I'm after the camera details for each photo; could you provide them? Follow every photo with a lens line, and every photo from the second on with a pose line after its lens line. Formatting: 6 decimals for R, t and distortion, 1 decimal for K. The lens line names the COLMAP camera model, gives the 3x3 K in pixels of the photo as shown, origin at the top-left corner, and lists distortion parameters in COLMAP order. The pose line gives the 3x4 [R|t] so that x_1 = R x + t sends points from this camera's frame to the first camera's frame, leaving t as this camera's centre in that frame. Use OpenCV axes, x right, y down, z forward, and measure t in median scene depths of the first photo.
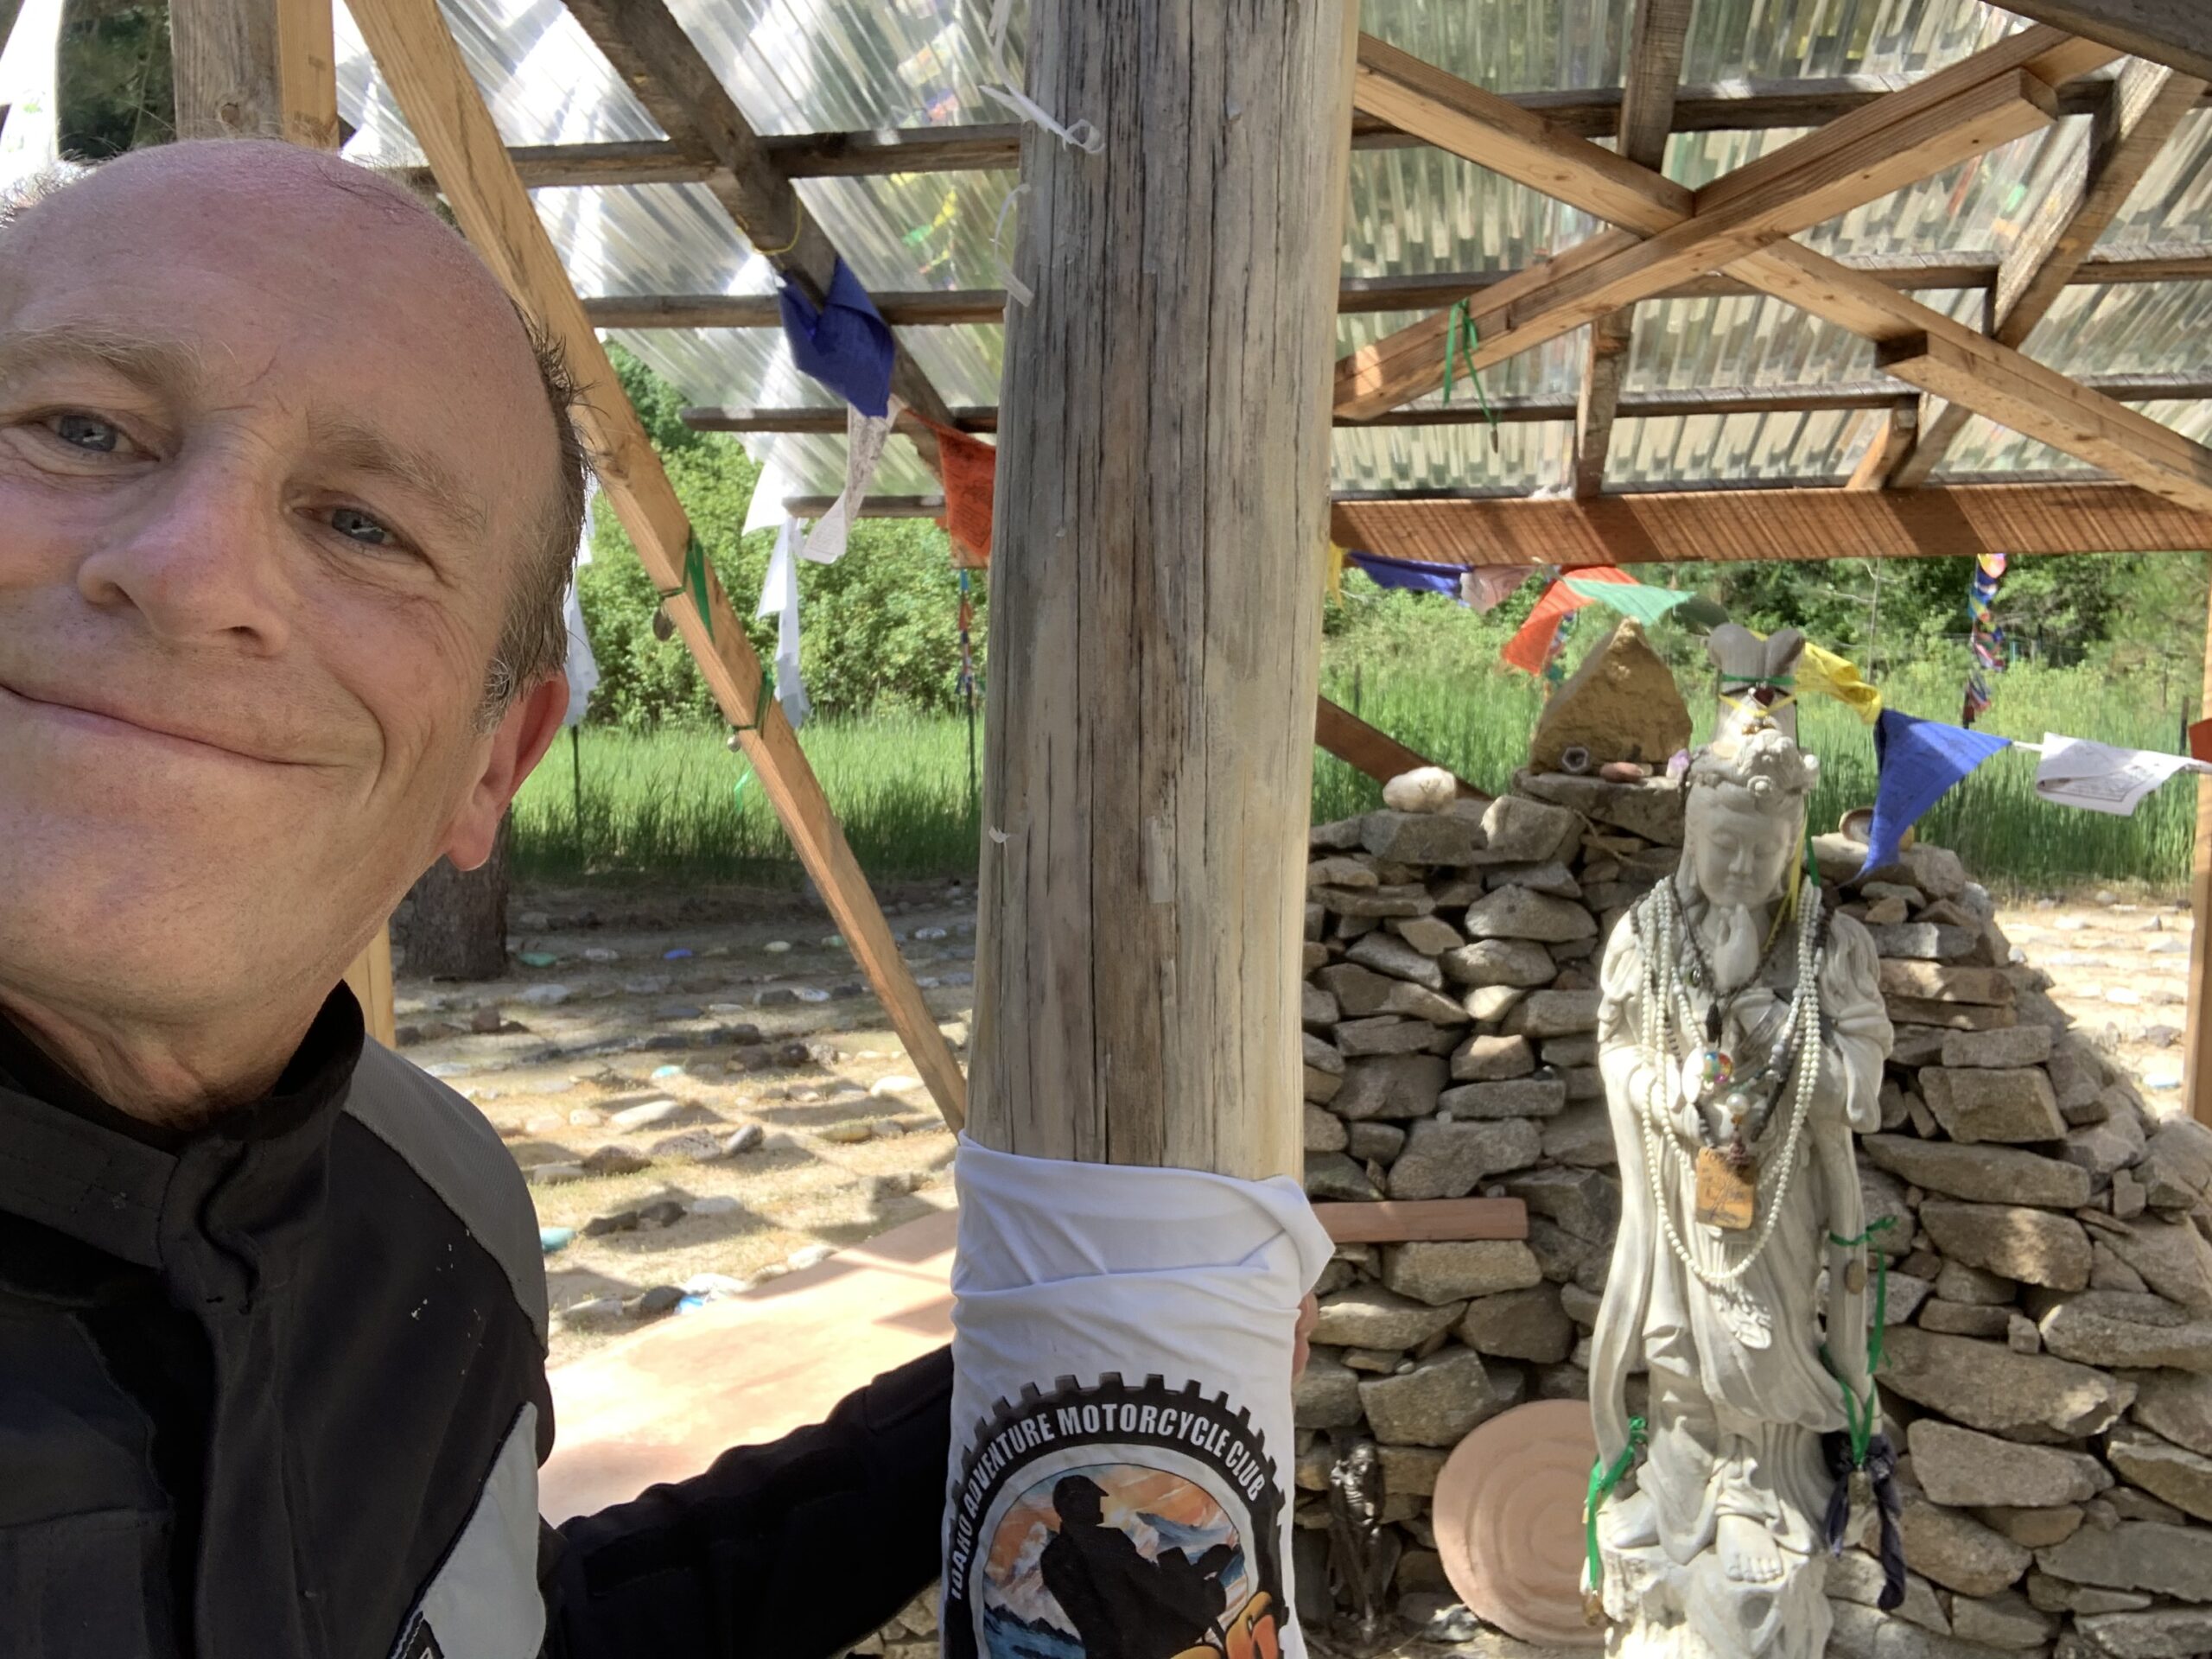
lens RADIAL K [[2039.7, 0, 1106.0], [0, 2039.7, 829.5], [0, 0, 1]] dist [0.060792, -0.165206]
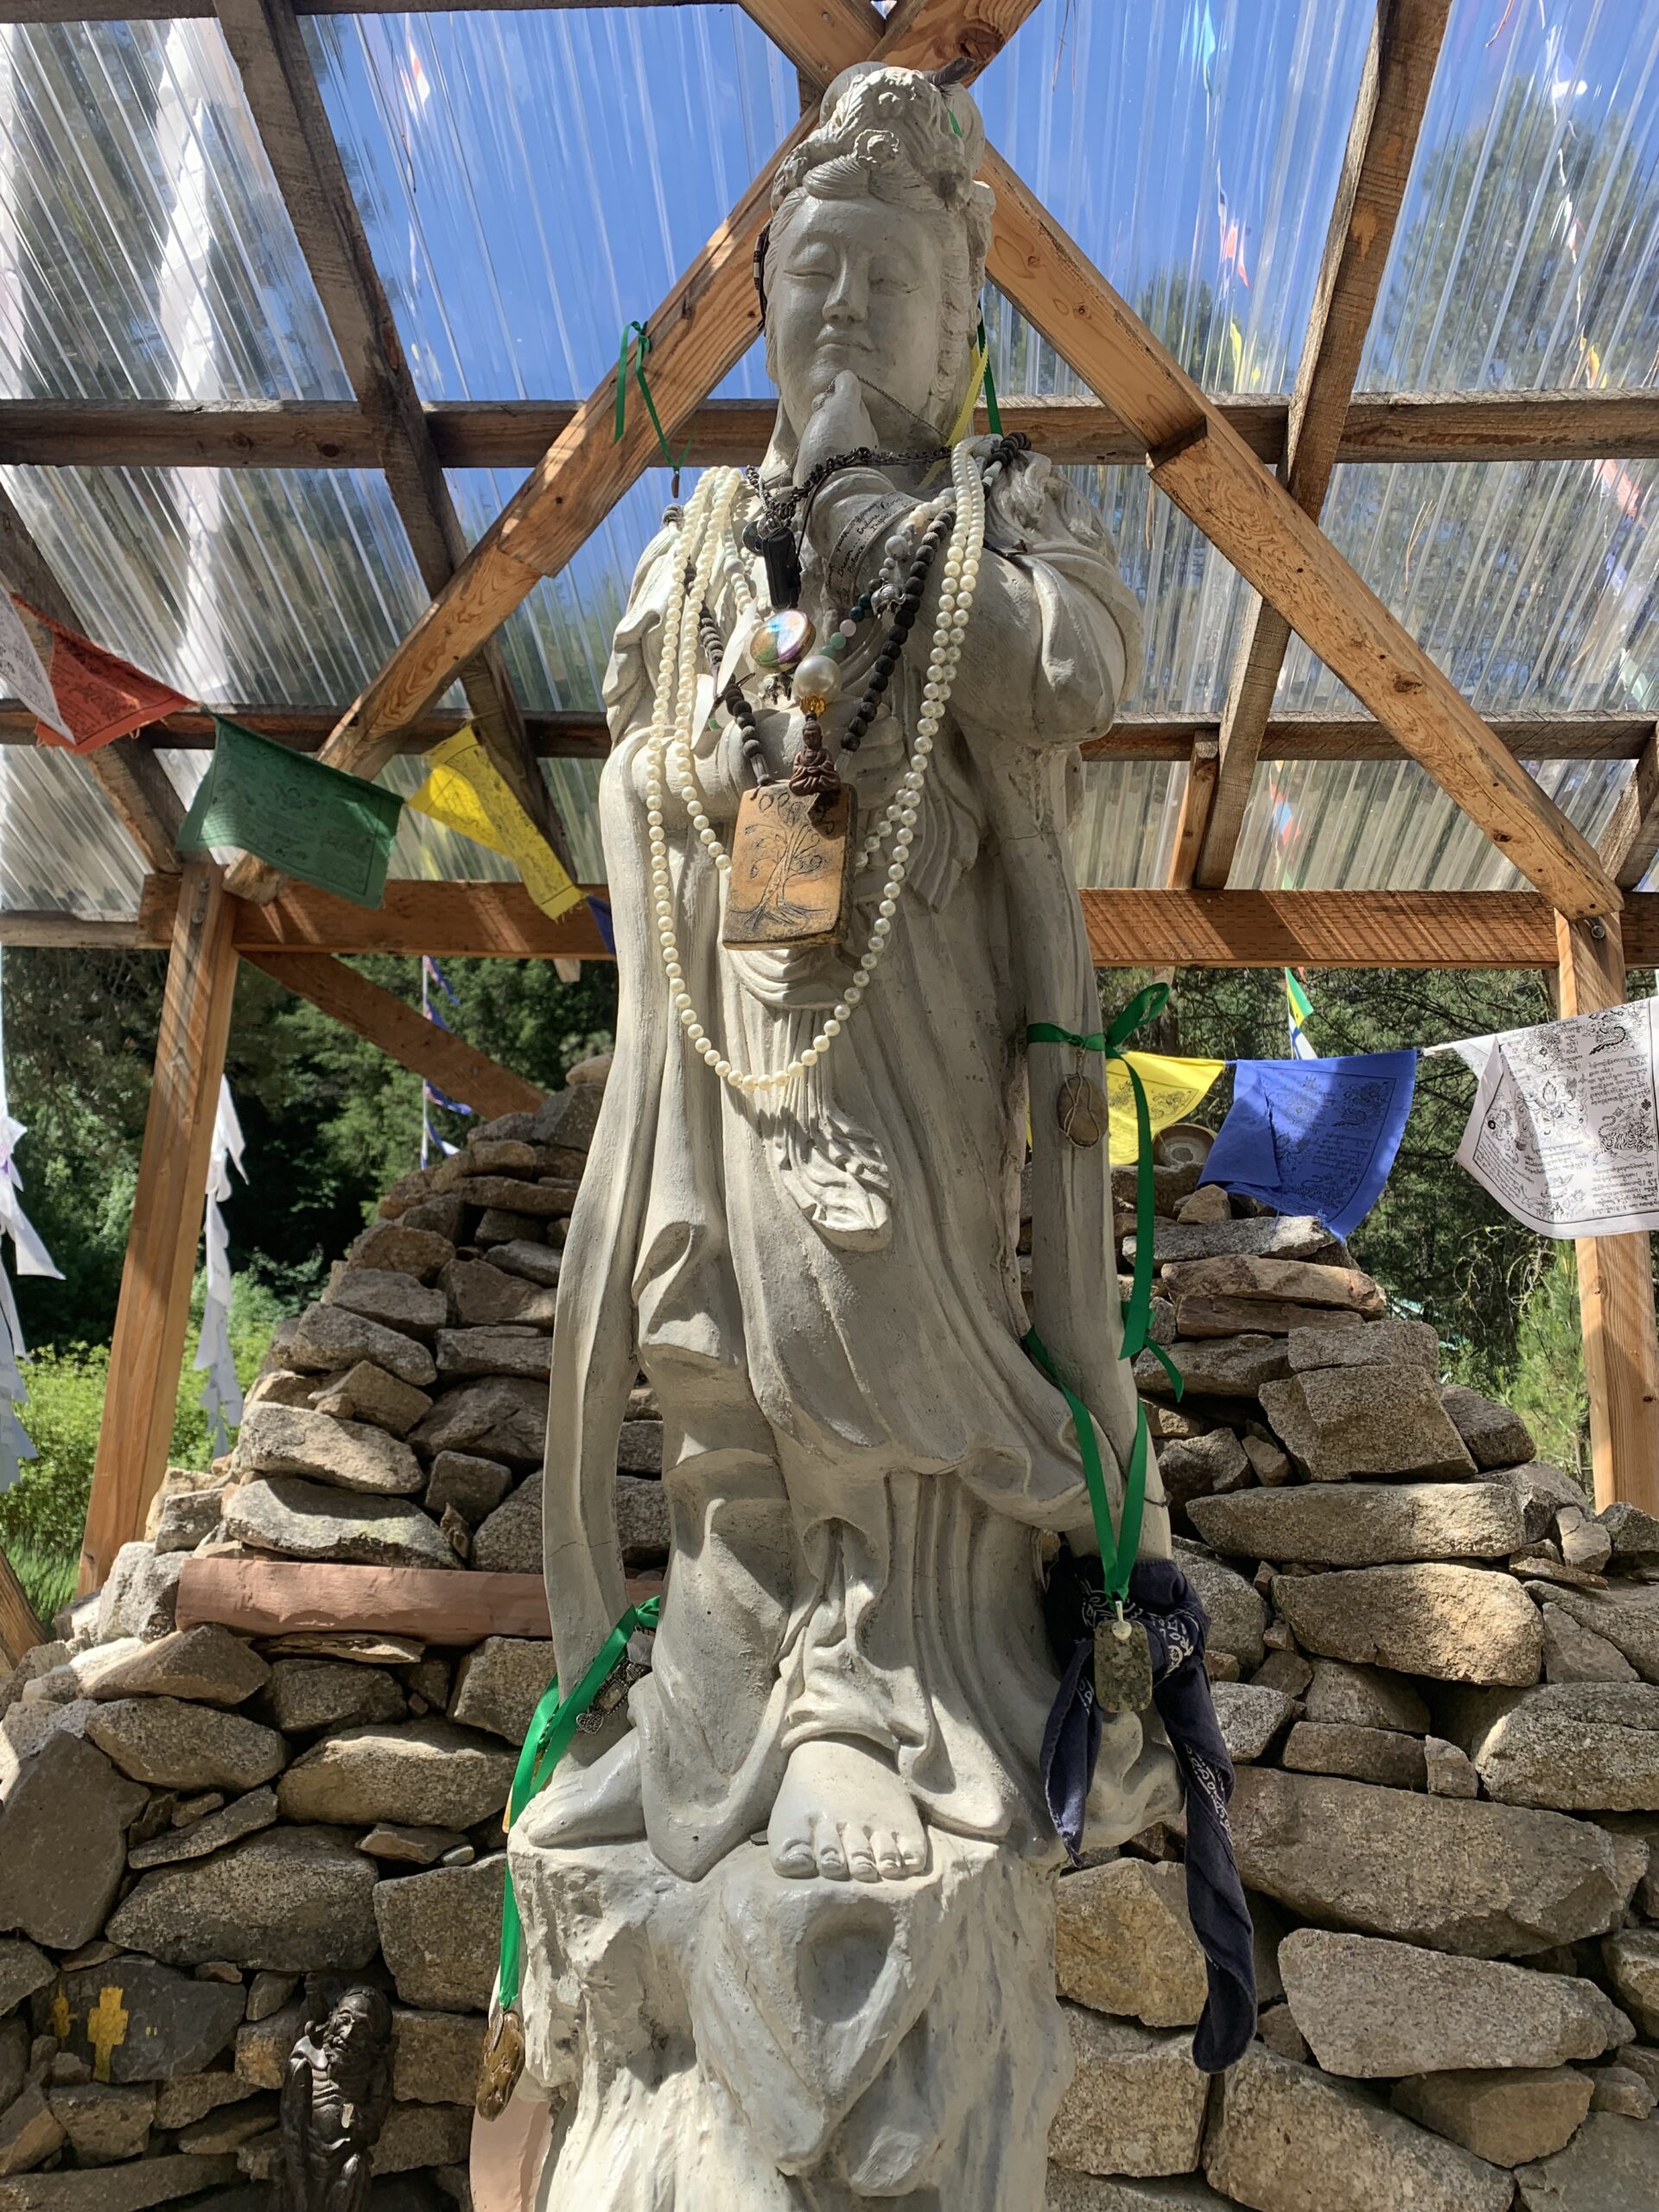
lens RADIAL K [[1665.3, 0, 829.5], [0, 1665.3, 1106.0], [0, 0, 1]] dist [0.013661, -0.006571]
pose [[0.991897, 0.079269, 0.099282, 0.261892], [-0.035647, 0.923728, -0.381388, 0.339568], [-0.121942, 0.374758, 0.919068, 0.643662]]
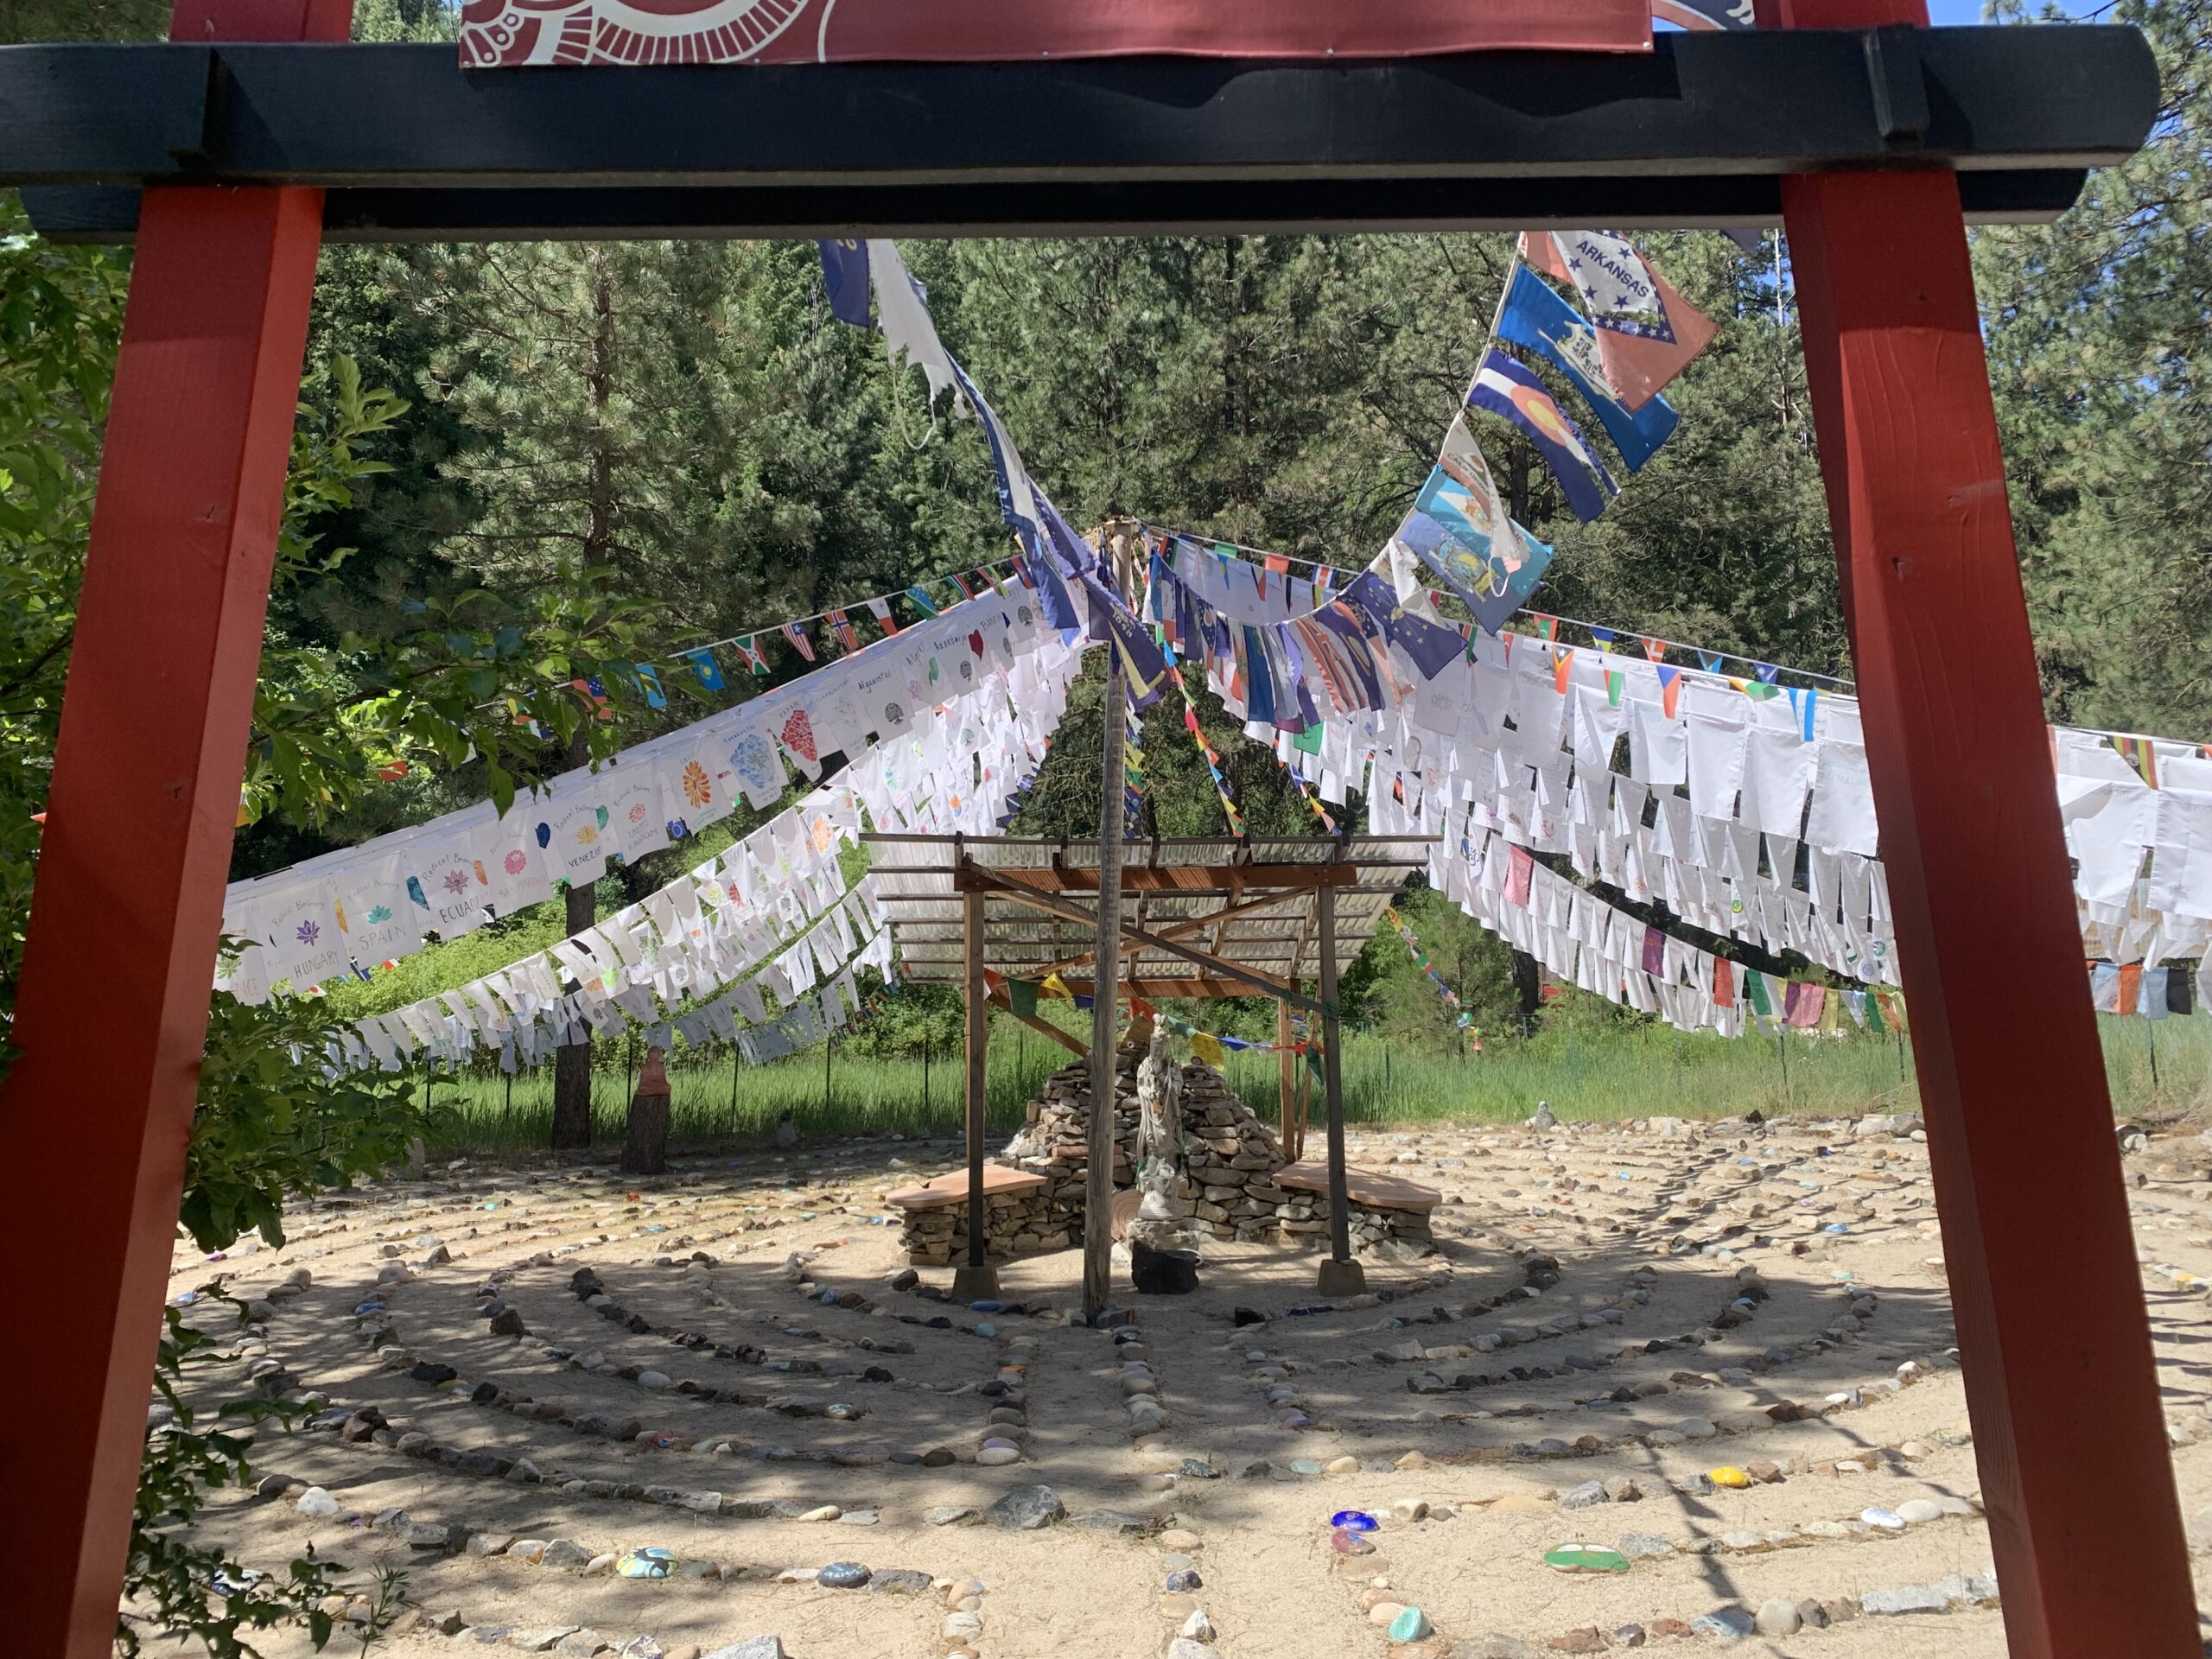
lens RADIAL K [[1665.3, 0, 1106.0], [0, 1665.3, 829.5], [0, 0, 1]] dist [0.013661, -0.006571]
pose [[0.976357, 0.025131, 0.214697, -0.864746], [0.020187, 0.978278, -0.206313, 0.359903], [-0.215218, 0.205769, 0.954641, -3.586542]]
